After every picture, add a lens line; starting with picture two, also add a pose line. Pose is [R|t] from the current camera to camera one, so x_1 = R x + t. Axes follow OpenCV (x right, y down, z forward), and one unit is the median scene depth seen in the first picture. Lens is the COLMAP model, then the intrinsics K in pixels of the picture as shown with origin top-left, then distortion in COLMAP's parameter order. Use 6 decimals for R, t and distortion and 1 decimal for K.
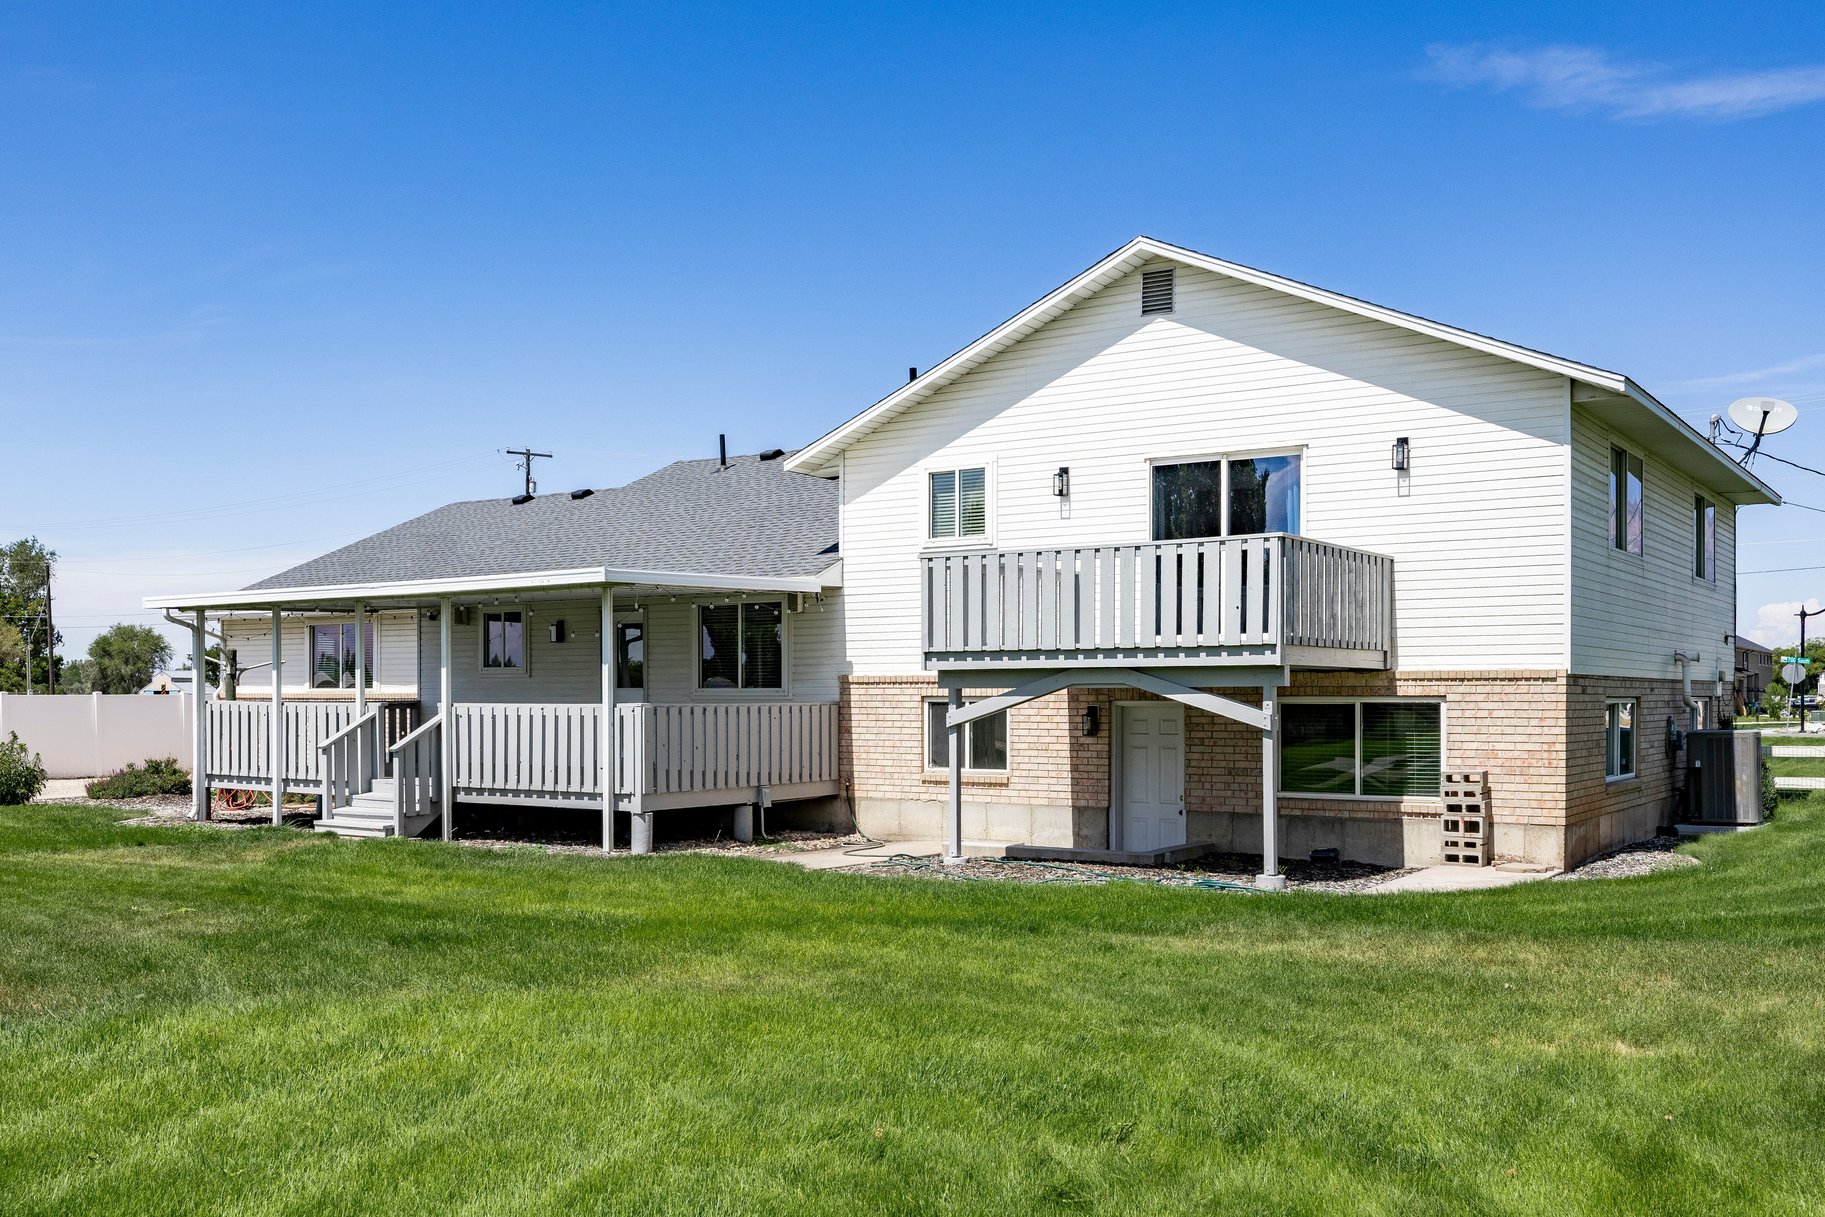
lens RADIAL K [[1689.2, 0, 908.9], [0, 1689.2, 689.1], [0, 0, 1]] dist [0.009757, -0.003757]
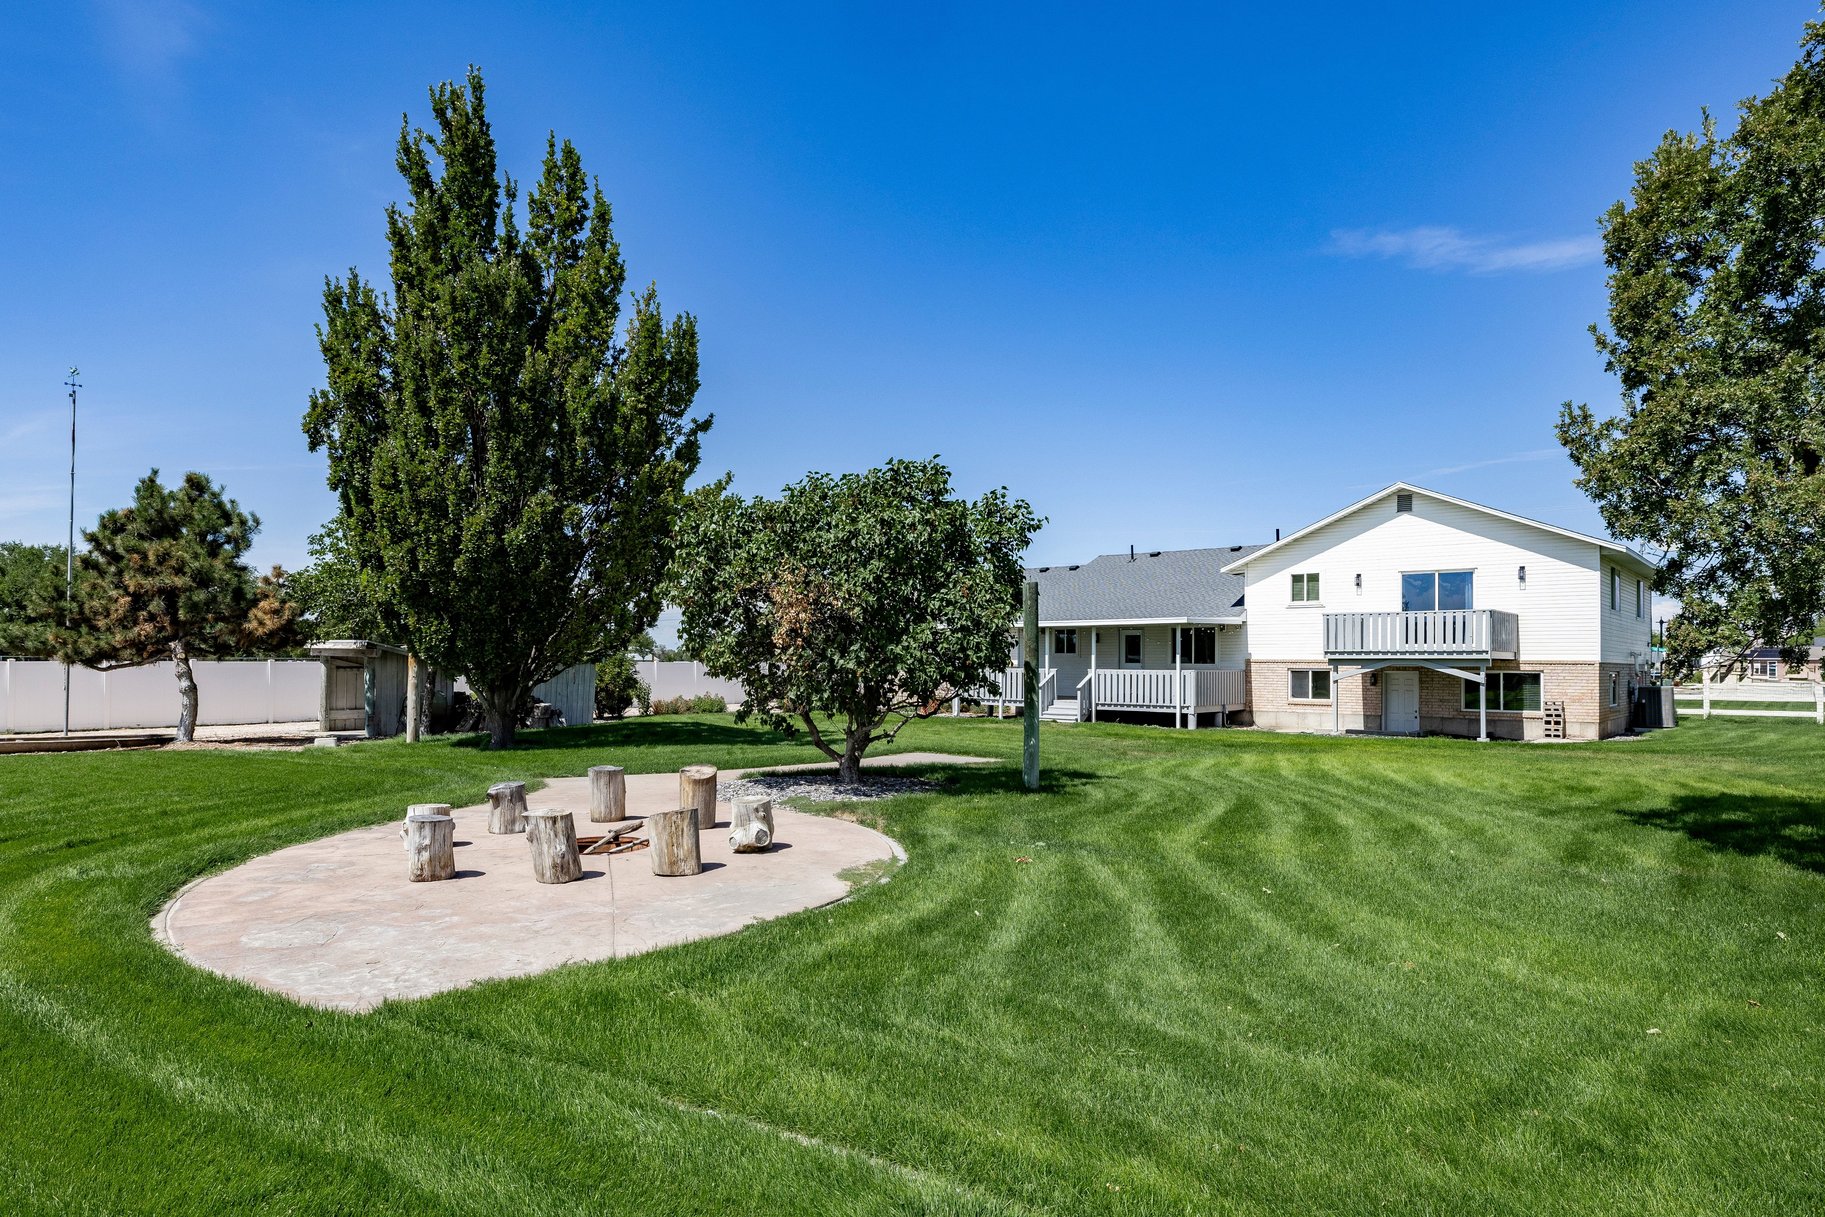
lens RADIAL K [[1077.3, 0, 852.6], [0, 1077.3, 632.1], [0, 0, 1]] dist [-0.002077, 0.000830]
pose [[0.989821, 0.004244, -0.142255, -0.423125], [-0.007591, 0.999707, -0.022991, -0.007575], [0.142116, 0.023837, 0.989563, -0.651726]]
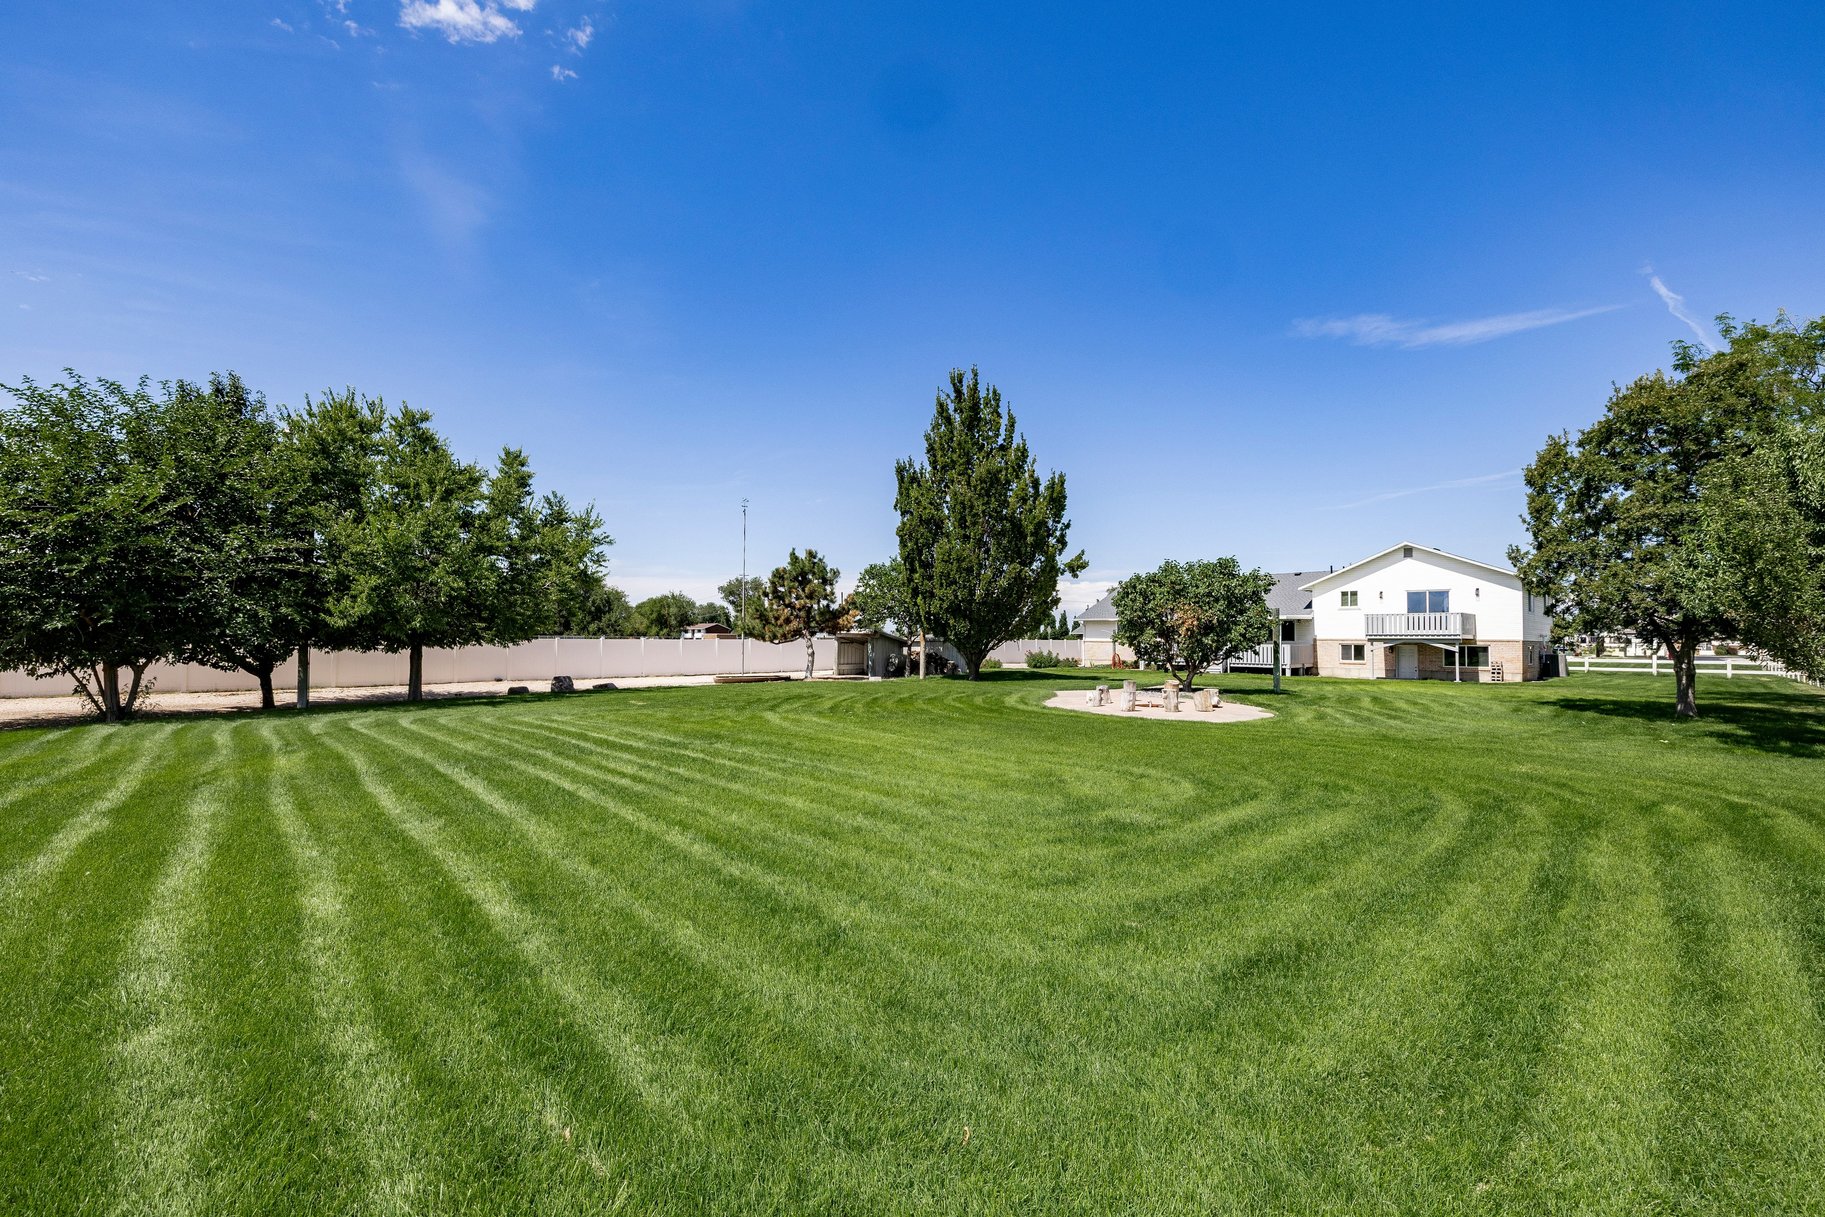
lens RADIAL K [[759.9, 0, 912.5], [0, 759.9, 608.5], [0, 0, 1]] dist [0.001775, 0.000128]
pose [[0.978157, 0.000028, -0.207868, -0.716381], [-0.007434, 0.999365, -0.034844, -0.010165], [0.207735, 0.035628, 0.977536, -1.226538]]
